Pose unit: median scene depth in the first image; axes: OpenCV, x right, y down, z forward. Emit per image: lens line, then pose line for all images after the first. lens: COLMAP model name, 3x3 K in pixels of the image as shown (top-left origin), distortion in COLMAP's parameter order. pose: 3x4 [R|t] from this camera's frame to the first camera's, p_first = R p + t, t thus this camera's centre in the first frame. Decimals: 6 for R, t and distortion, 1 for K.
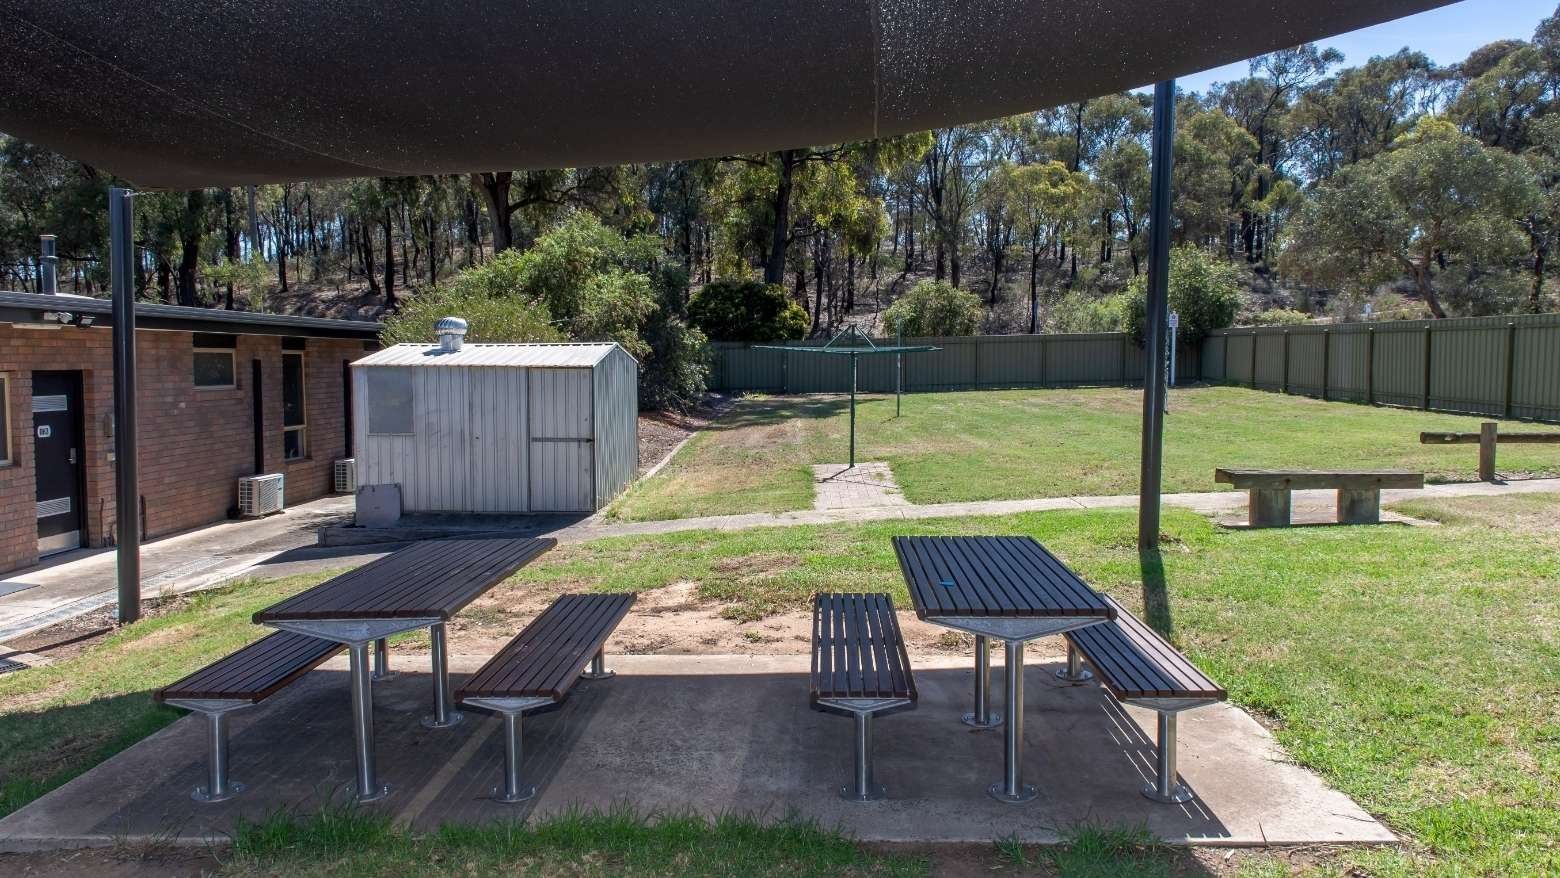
lens RADIAL K [[1110.7, 0, 780.0], [0, 1110.7, 439.0], [0, 0, 1]] dist [0.004533, 0.001561]
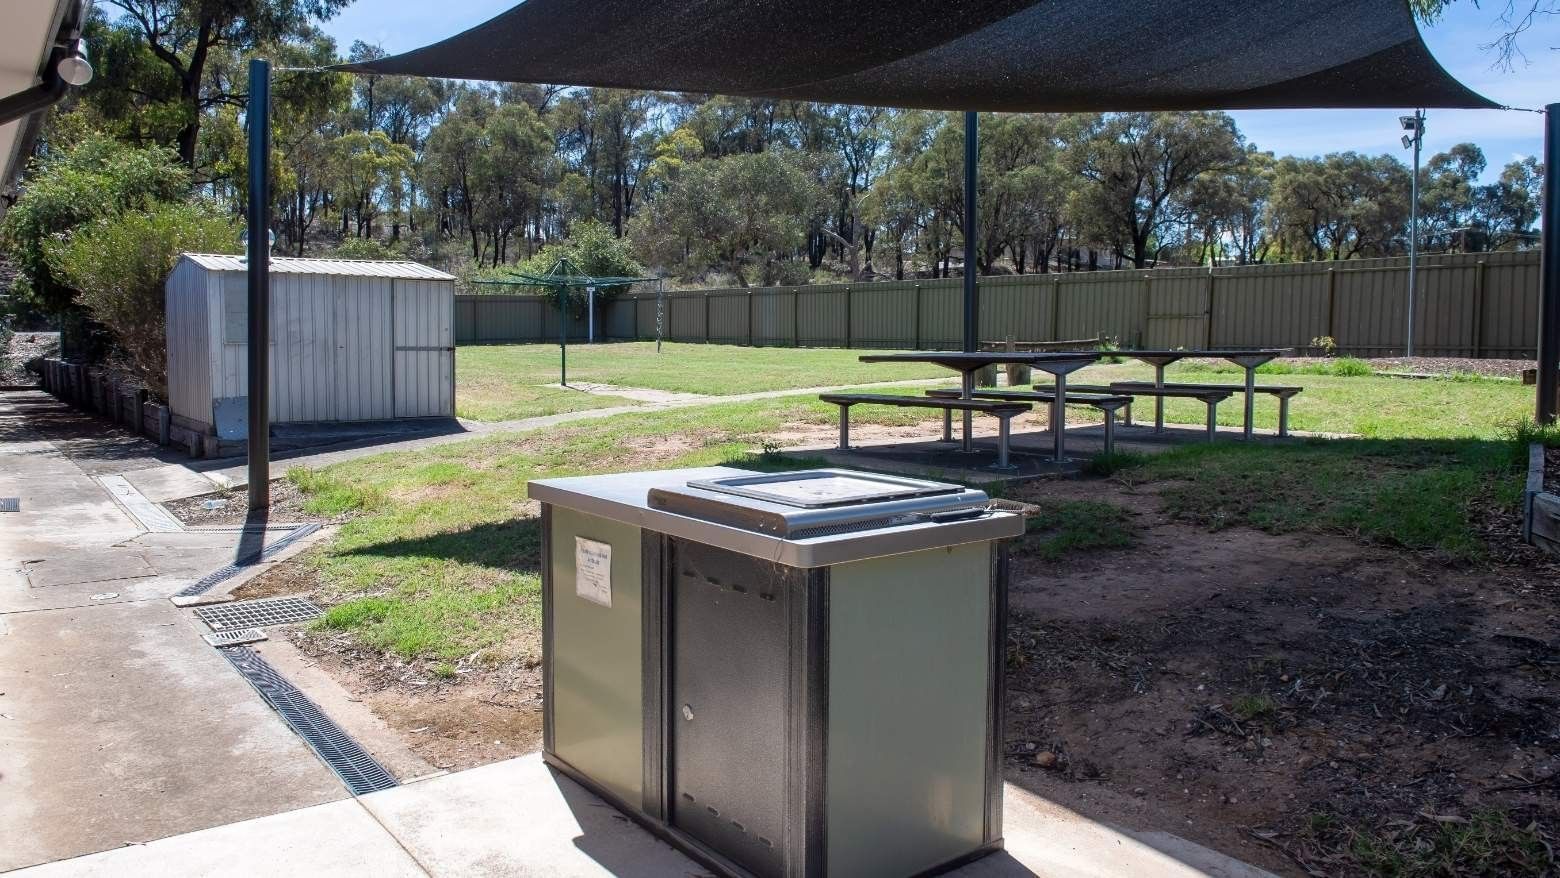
lens RADIAL K [[1110.7, 0, 780.0], [0, 1110.7, 439.0], [0, 0, 1]] dist [0.004533, 0.001561]
pose [[0.774233, -0.053769, 0.630612, -0.605643], [0.044946, 0.998540, 0.029957, 0.070144], [-0.631303, 0.005150, 0.775520, -0.036723]]
